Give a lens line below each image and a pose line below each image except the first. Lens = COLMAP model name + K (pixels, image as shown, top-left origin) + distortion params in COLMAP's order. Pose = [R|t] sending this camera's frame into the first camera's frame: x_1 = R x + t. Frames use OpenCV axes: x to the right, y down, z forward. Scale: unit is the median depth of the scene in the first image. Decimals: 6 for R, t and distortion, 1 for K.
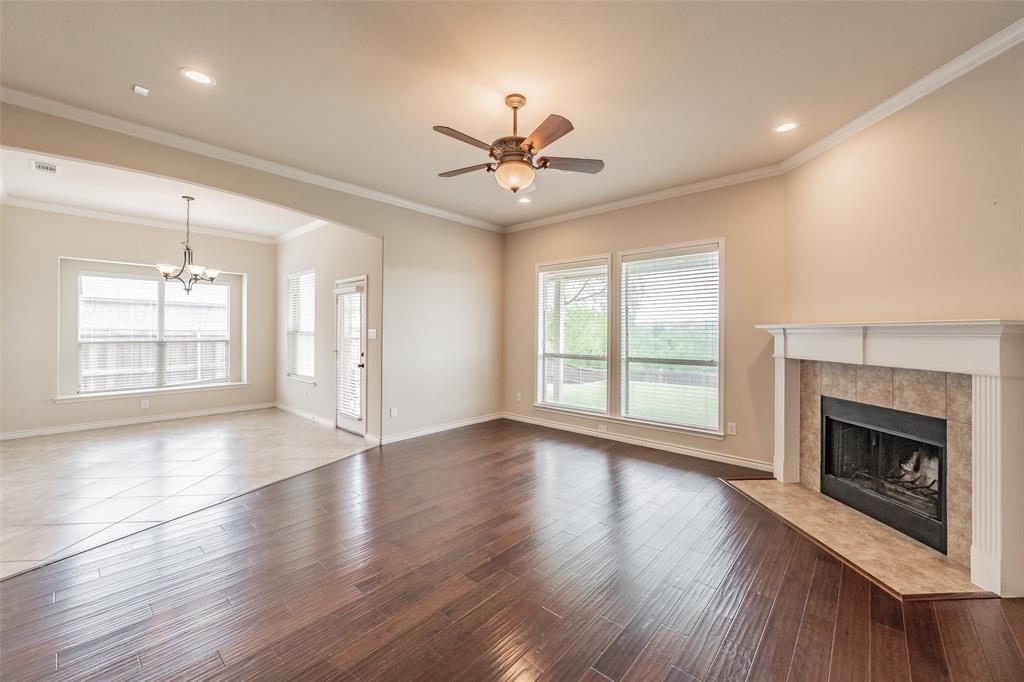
lens RADIAL K [[402.7, 0, 521.9], [0, 402.7, 331.1], [0, 0, 1]] dist [-0.000291, -0.000152]
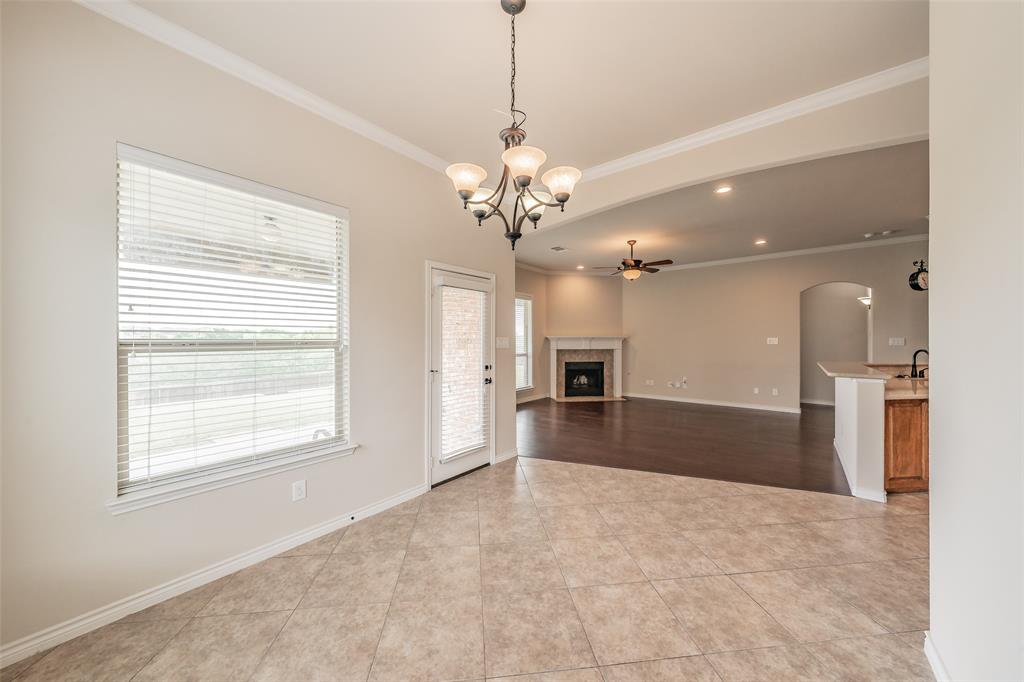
lens RADIAL K [[358.7, 0, 514.6], [0, 358.7, 341.6], [0, 0, 1]] dist [-0.001045, -0.000129]
pose [[-0.051283, -0.009888, 0.998635, -1.739395], [-0.001247, 0.999951, 0.009837, -0.005321], [-0.998683, -0.000741, -0.051293, 1.496515]]
